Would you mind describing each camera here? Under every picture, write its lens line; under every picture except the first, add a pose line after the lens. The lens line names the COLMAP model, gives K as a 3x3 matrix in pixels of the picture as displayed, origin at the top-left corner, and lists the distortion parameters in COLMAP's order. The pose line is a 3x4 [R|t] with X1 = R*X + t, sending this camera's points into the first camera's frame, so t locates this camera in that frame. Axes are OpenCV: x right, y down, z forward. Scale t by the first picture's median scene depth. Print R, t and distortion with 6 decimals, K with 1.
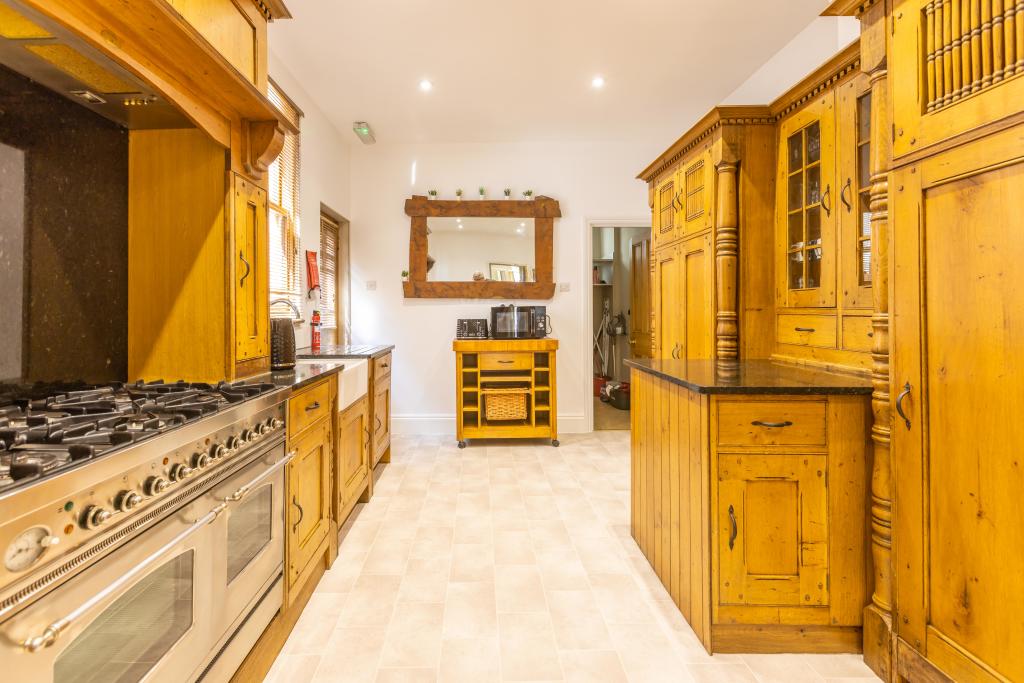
lens RADIAL K [[468.6, 0, 510.0], [0, 468.6, 309.9], [0, 0, 1]] dist [0.000486, -0.000129]
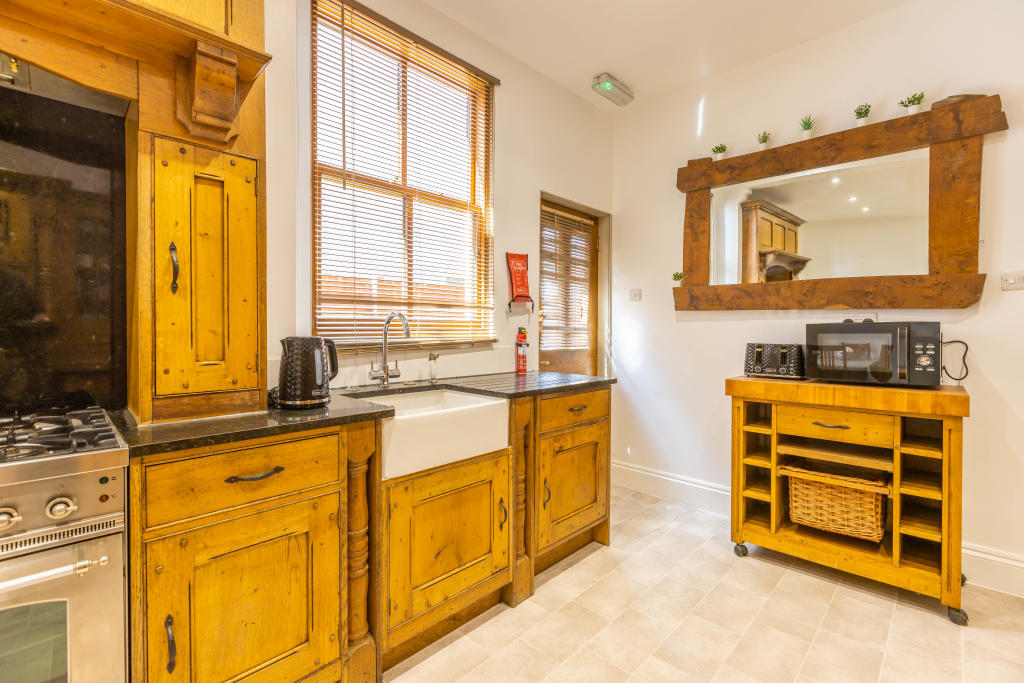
lens RADIAL K [[467.3, 0, 512.3], [0, 467.3, 338.2], [0, 0, 1]] dist [0.001665, -0.000606]
pose [[0.685289, 0.022887, -0.727912, 0.126409], [-0.006201, 0.999653, 0.025593, -0.000919], [0.728245, -0.013025, 0.685193, 0.360754]]
